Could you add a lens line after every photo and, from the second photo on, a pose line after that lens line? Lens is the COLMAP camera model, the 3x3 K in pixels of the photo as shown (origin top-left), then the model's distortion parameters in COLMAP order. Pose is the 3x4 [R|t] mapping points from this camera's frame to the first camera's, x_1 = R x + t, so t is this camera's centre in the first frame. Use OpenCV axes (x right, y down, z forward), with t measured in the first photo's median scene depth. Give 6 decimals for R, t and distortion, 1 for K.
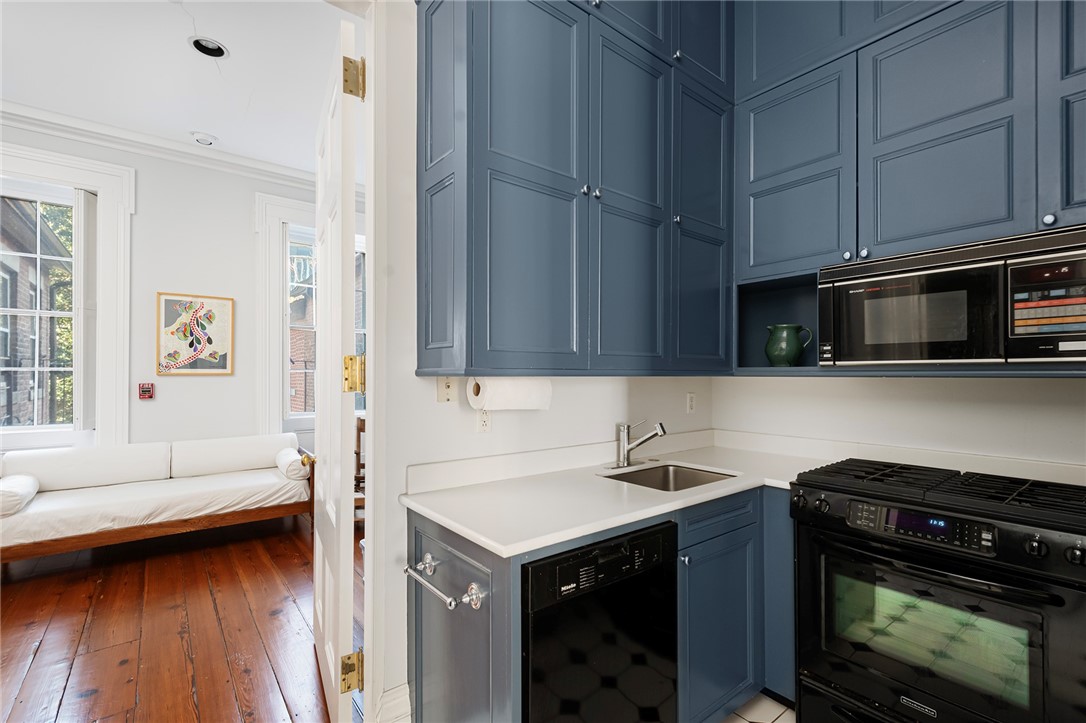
lens RADIAL K [[488.6, 0, 536.1], [0, 488.6, 376.6], [0, 0, 1]] dist [0.002492, 0.000838]
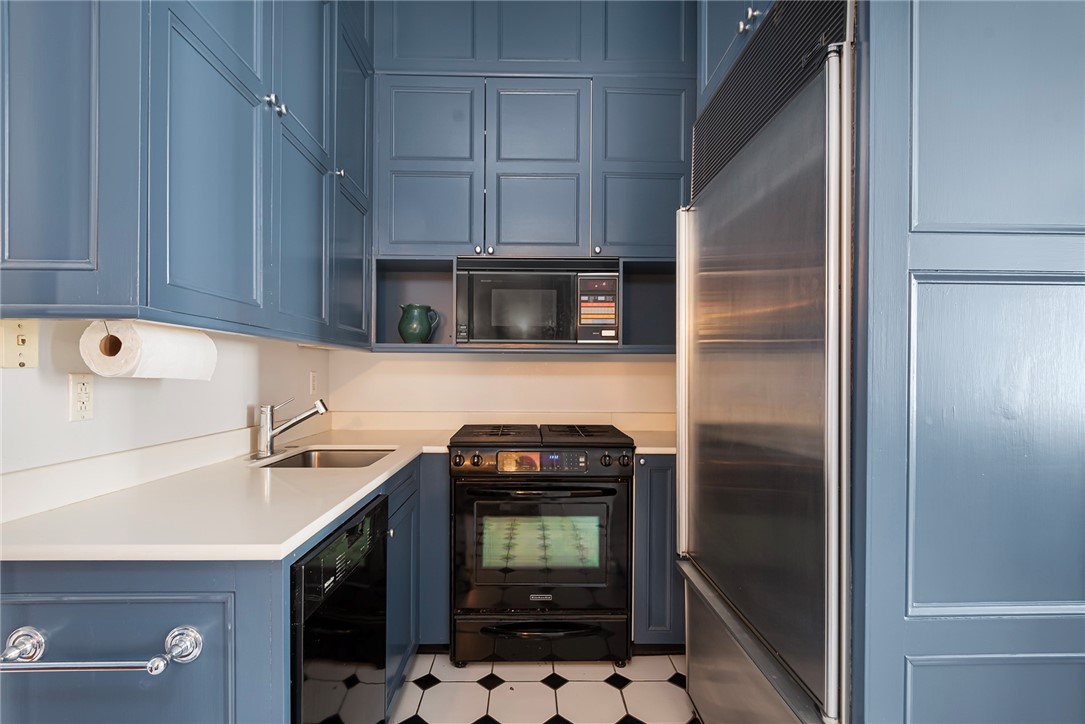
lens RADIAL K [[517.6, 0, 550.6], [0, 517.6, 383.4], [0, 0, 1]] dist [-0.001752, -0.002424]
pose [[0.590343, -0.013871, 0.807034, -0.308104], [-0.000370, 0.999848, 0.017456, 0.060290], [-0.807153, -0.010603, 0.590247, 0.140655]]
